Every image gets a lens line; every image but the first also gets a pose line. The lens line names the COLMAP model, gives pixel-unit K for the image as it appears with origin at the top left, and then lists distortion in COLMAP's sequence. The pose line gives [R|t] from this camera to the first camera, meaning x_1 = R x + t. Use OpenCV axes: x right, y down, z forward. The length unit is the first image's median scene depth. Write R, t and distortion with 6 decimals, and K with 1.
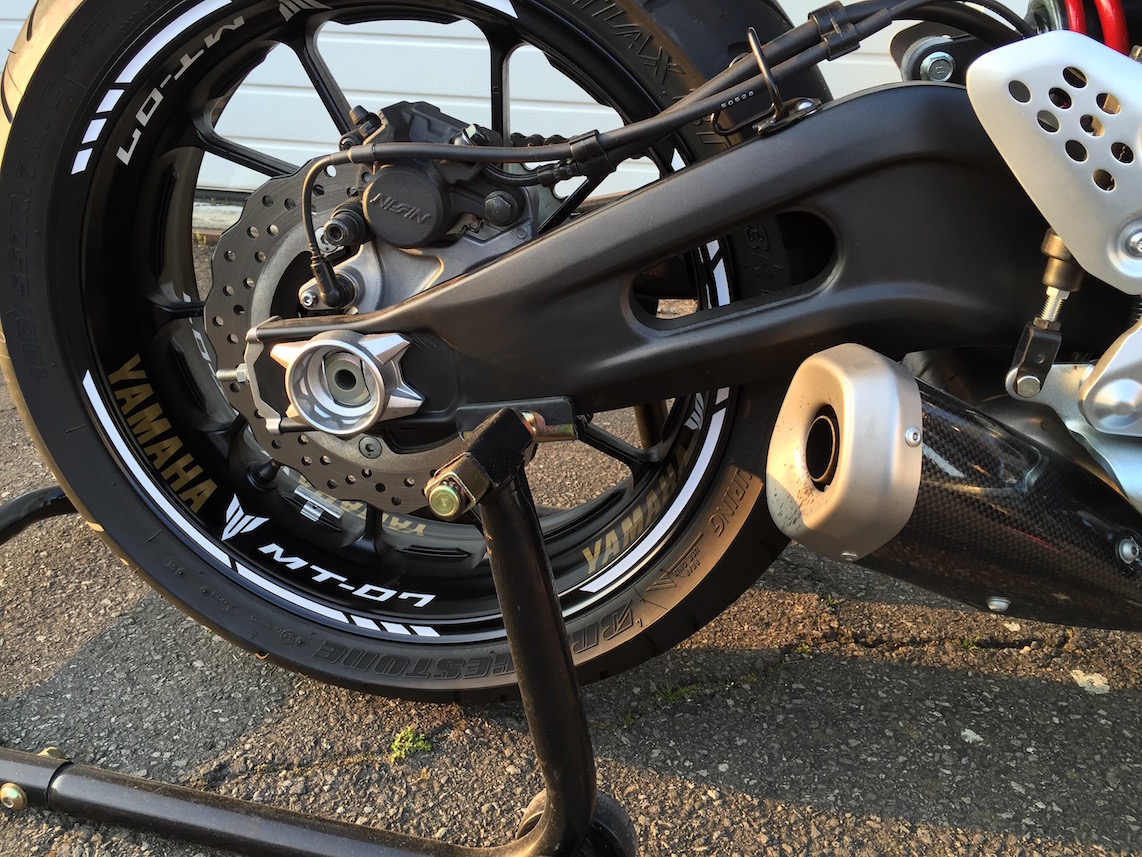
lens RADIAL K [[985.4, 0, 573.4], [0, 985.4, 408.1], [0, 0, 1]] dist [0.092715, -0.104701]
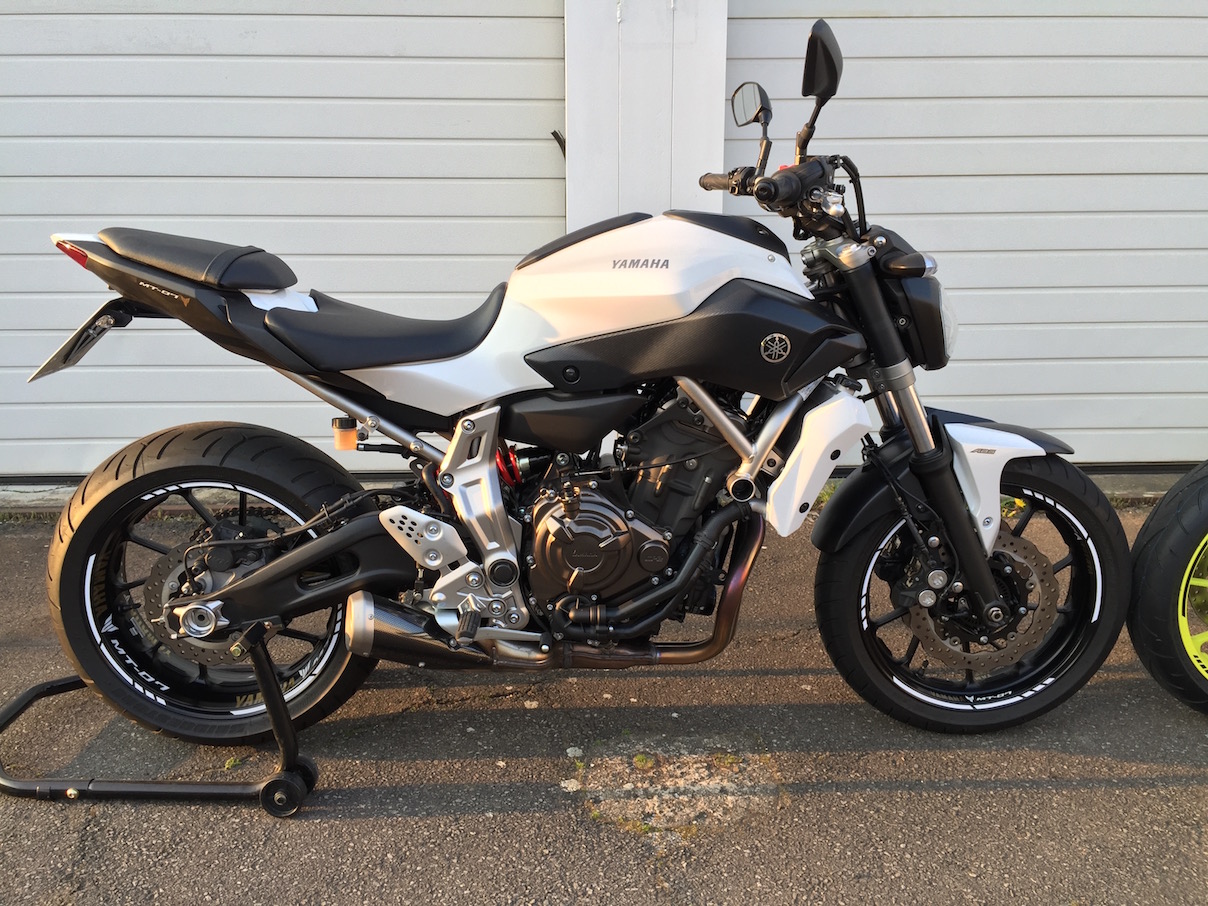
lens RADIAL K [[1042.4, 0, 606.5], [0, 1042.4, 431.4], [0, 0, 1]] dist [0.092715, -0.104701]
pose [[0.979170, -0.079922, 0.186650, 0.396092], [0.105761, 0.985477, -0.132853, -0.029900], [-0.173321, 0.149826, 0.973402, -2.282382]]
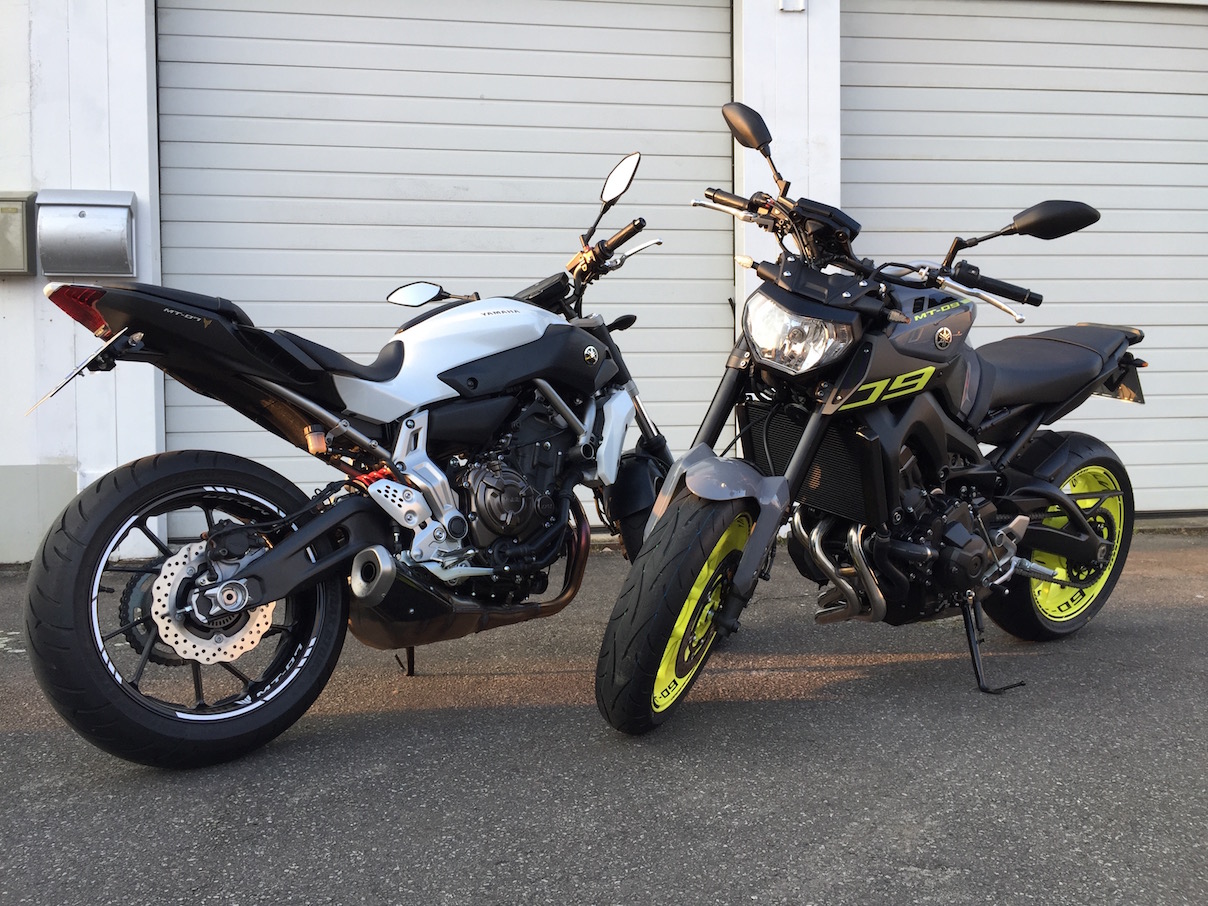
lens RADIAL K [[1042.4, 0, 606.5], [0, 1042.4, 431.4], [0, 0, 1]] dist [0.092715, -0.104701]
pose [[0.582144, -0.004948, 0.813070, -2.260515], [0.474196, 0.814376, -0.334559, 1.240115], [-0.660490, 0.580316, 0.476431, -1.714637]]
